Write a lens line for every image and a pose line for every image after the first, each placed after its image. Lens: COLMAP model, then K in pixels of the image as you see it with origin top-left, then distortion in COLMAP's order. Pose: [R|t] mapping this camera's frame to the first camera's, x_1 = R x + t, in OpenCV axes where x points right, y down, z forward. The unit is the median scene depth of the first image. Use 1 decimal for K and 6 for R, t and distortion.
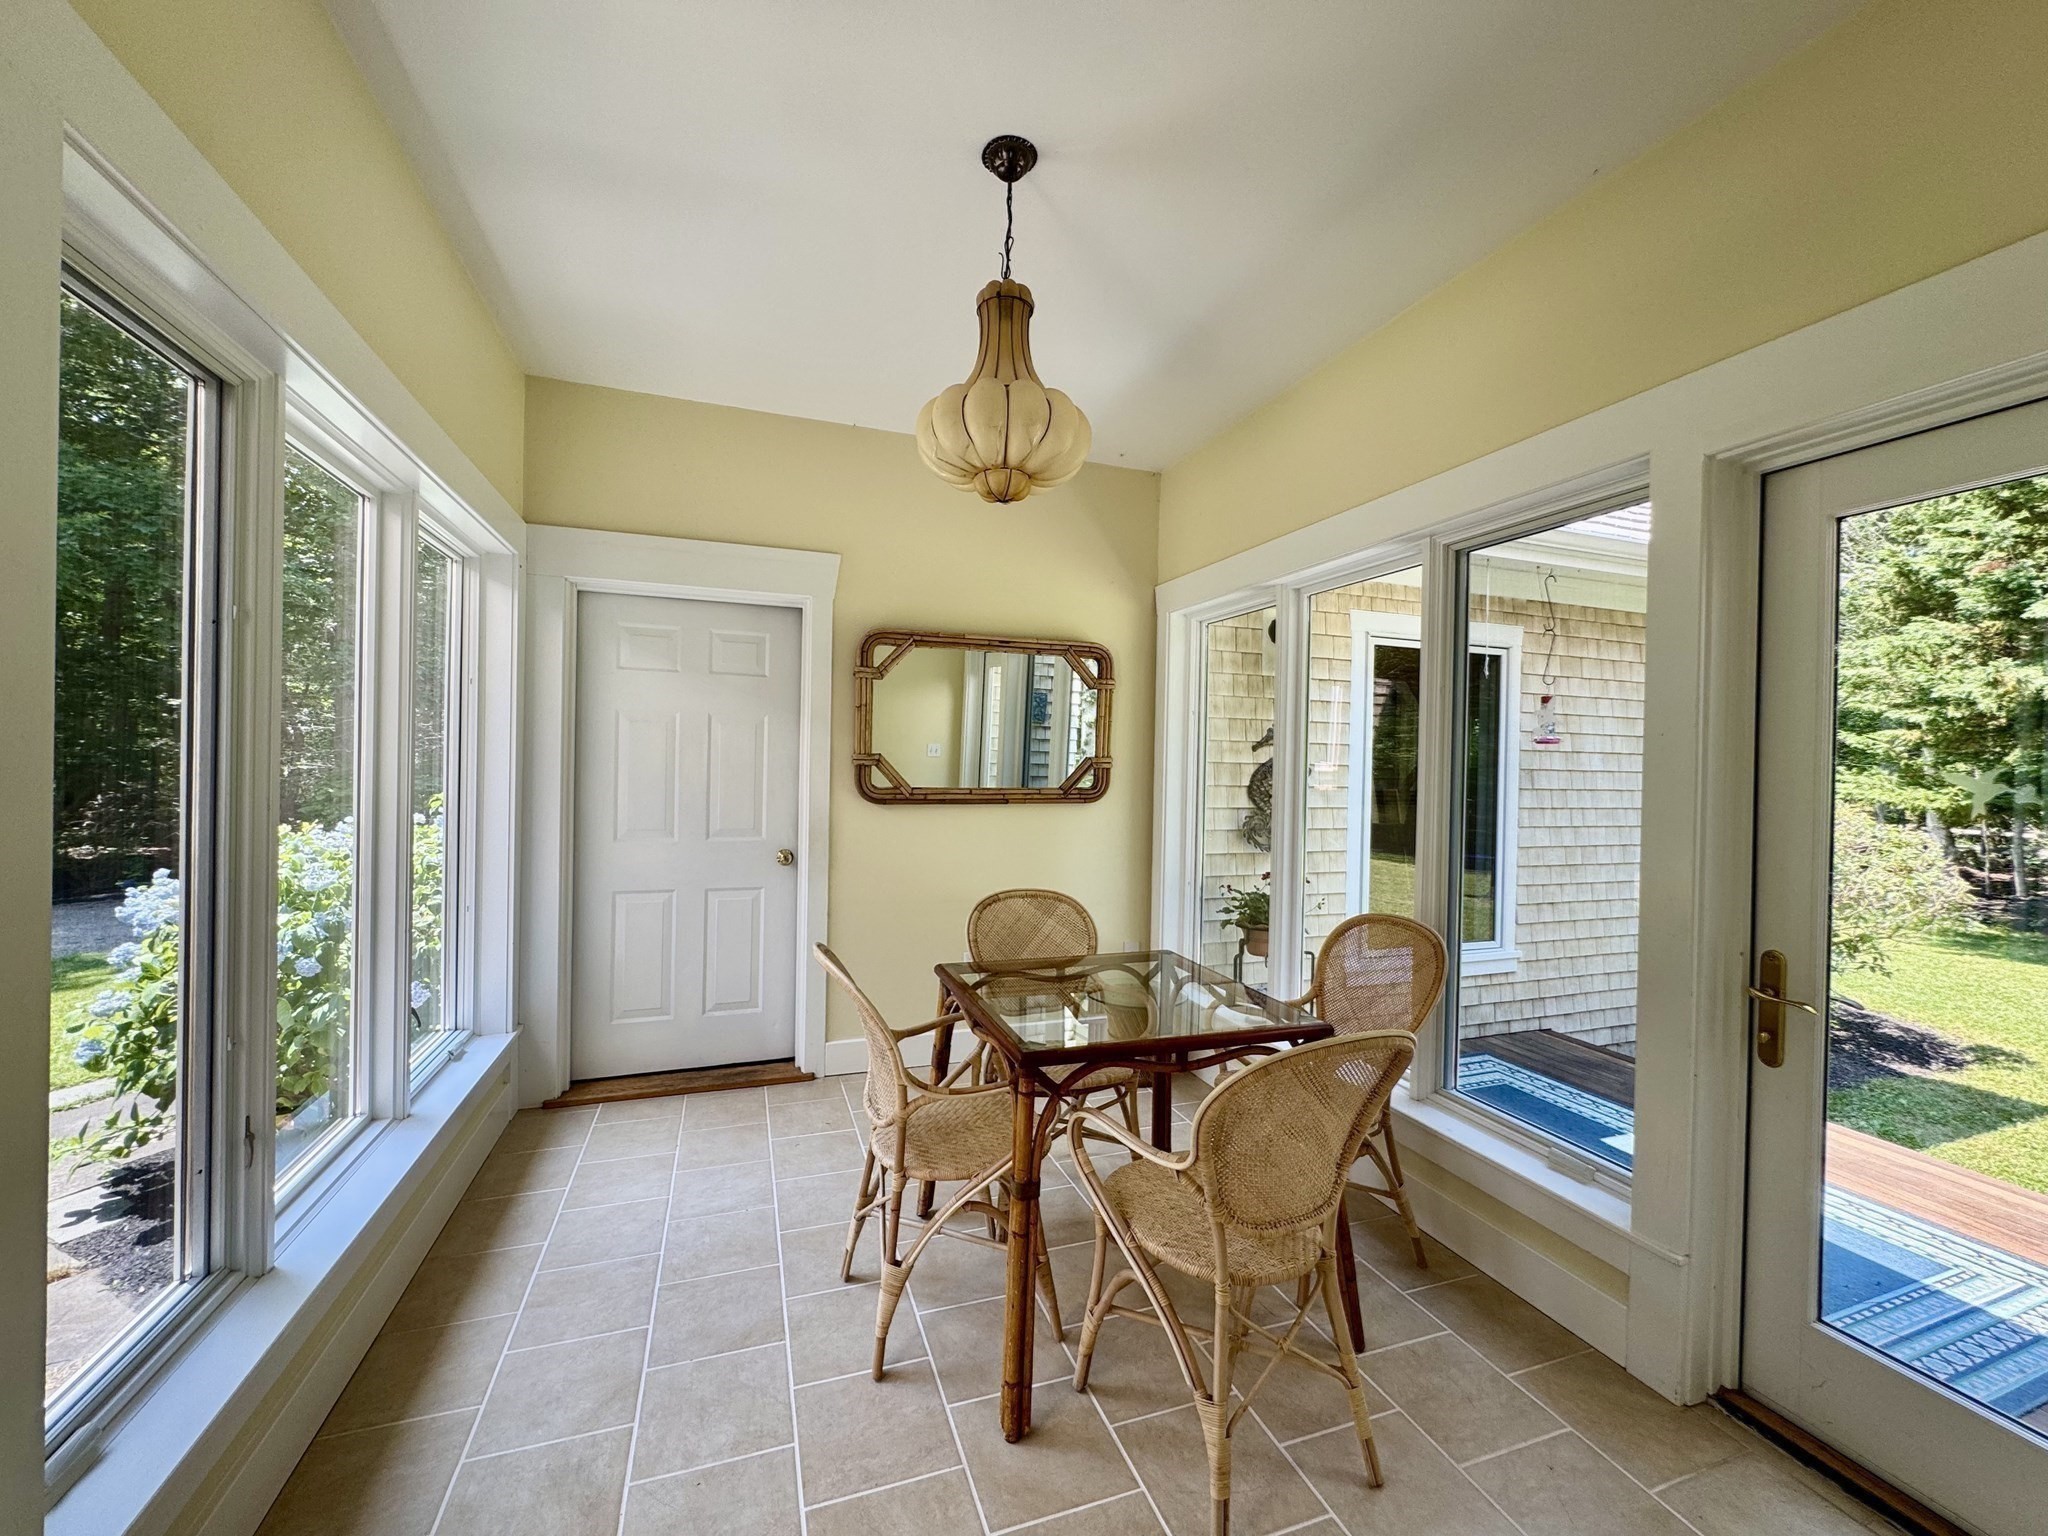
lens RADIAL K [[827.1, 0, 1028.8], [0, 827.1, 767.3], [0, 0, 1]] dist [0.000651, -0.000006]
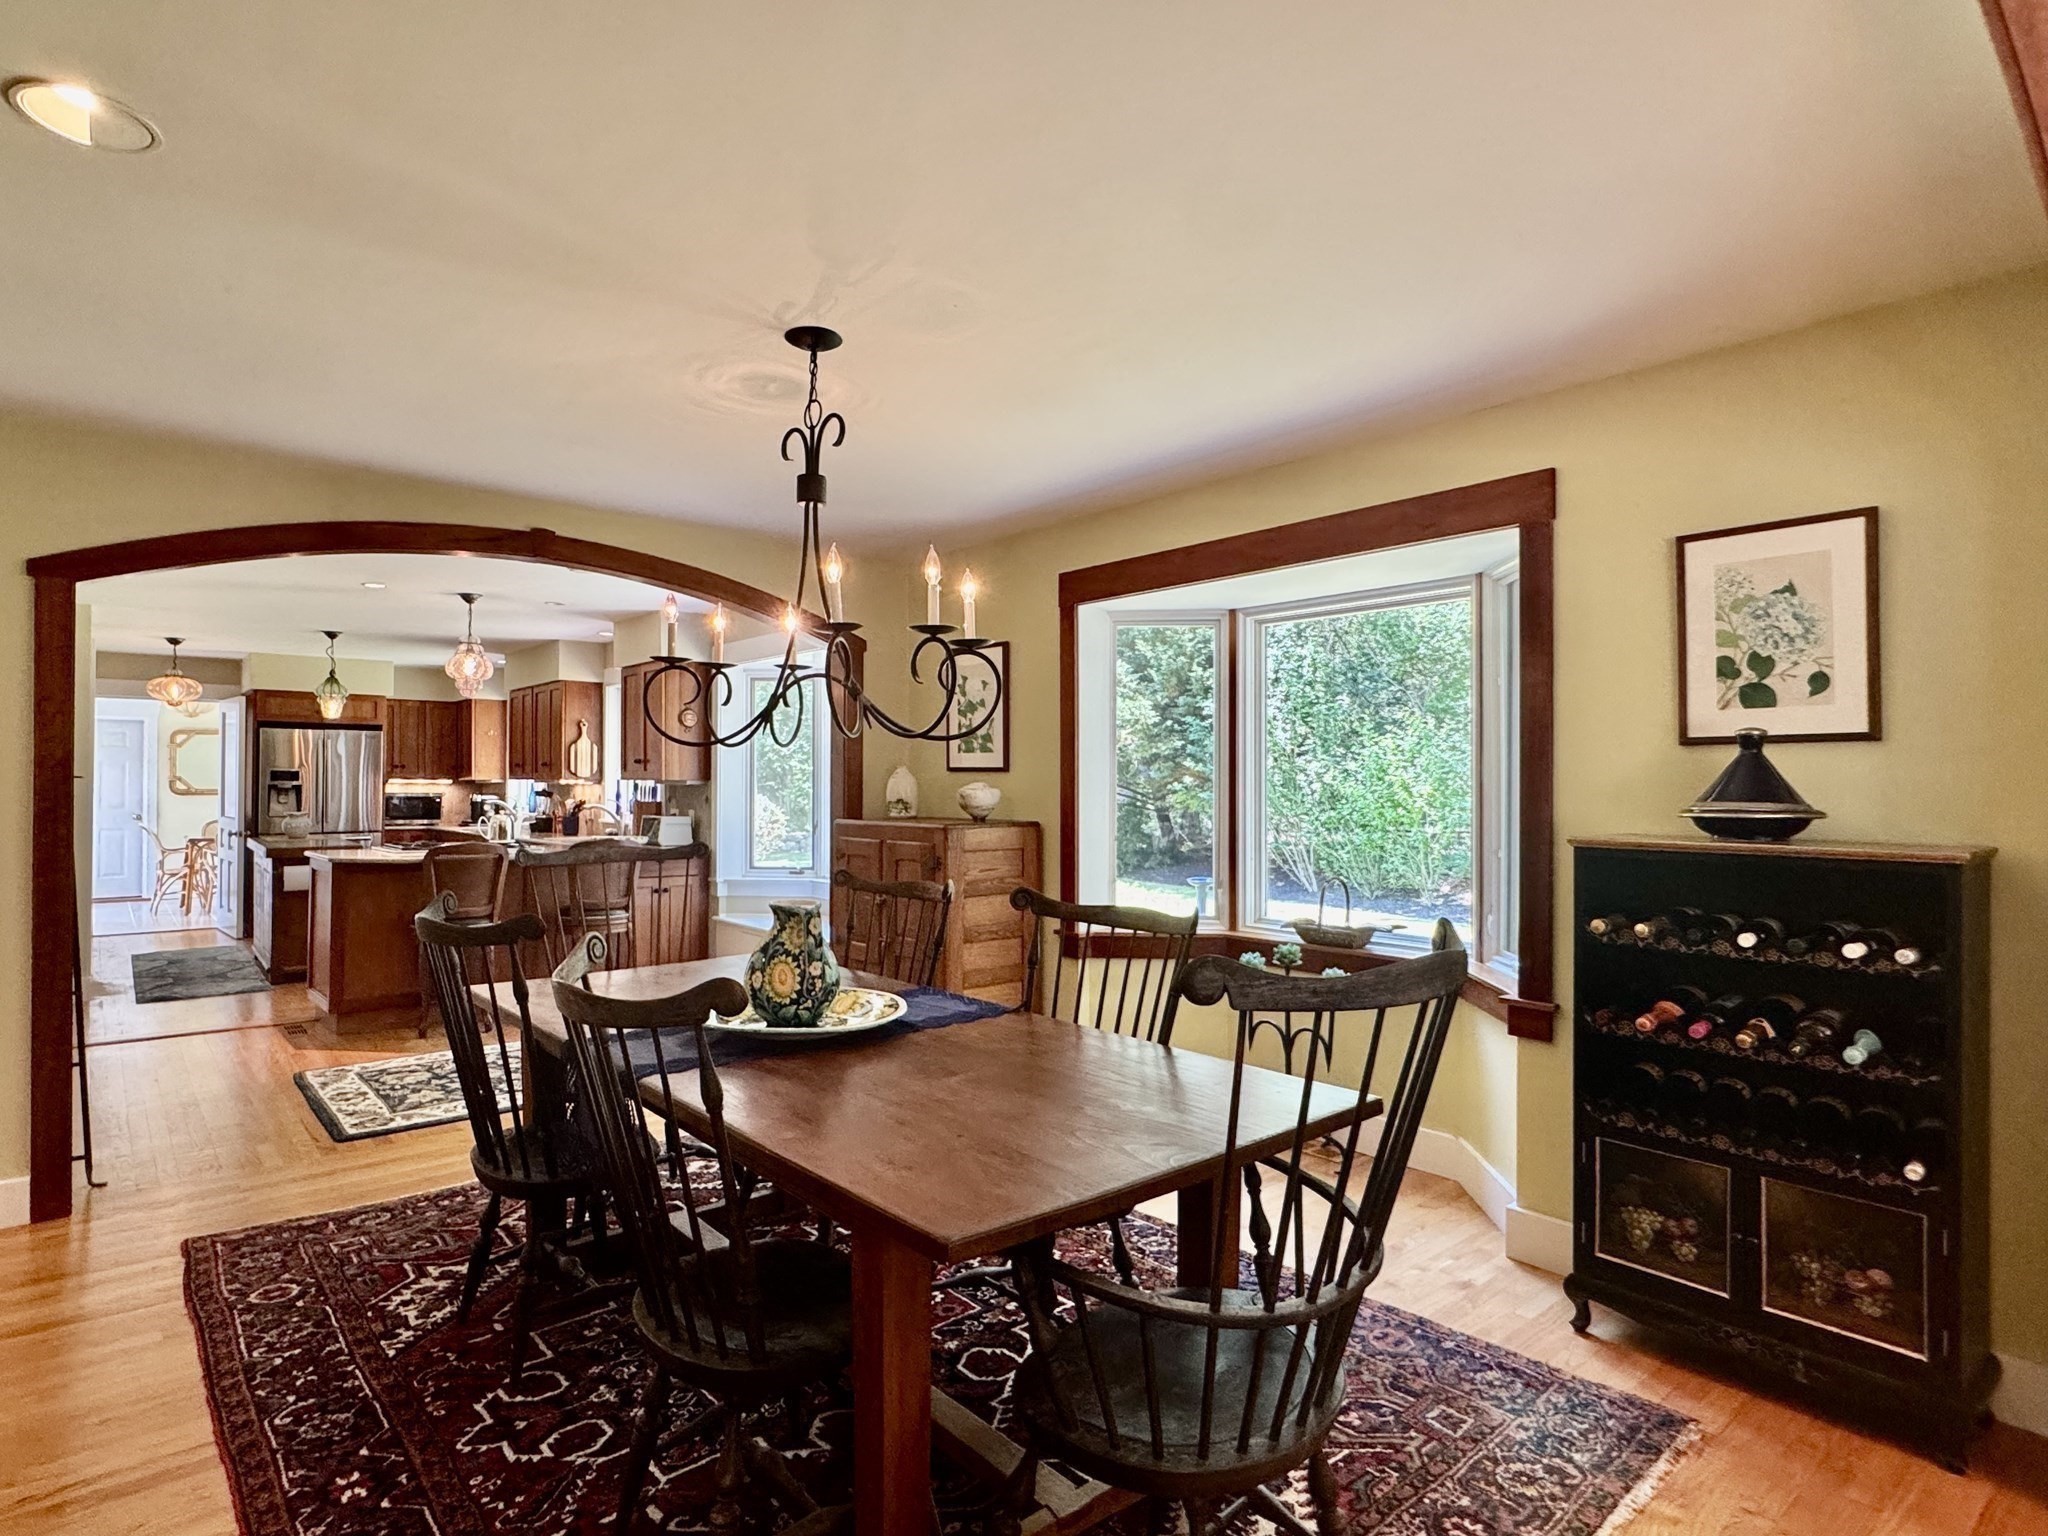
lens RADIAL K [[1077.1, 0, 1022.8], [0, 1077.1, 774.5], [0, 0, 1]] dist [-0.001606, -0.000208]
pose [[0.930188, -0.007781, 0.367001, 1.052803], [0.011951, 0.999887, -0.009092, 0.041409], [-0.366889, 0.012843, 0.930176, -3.155349]]
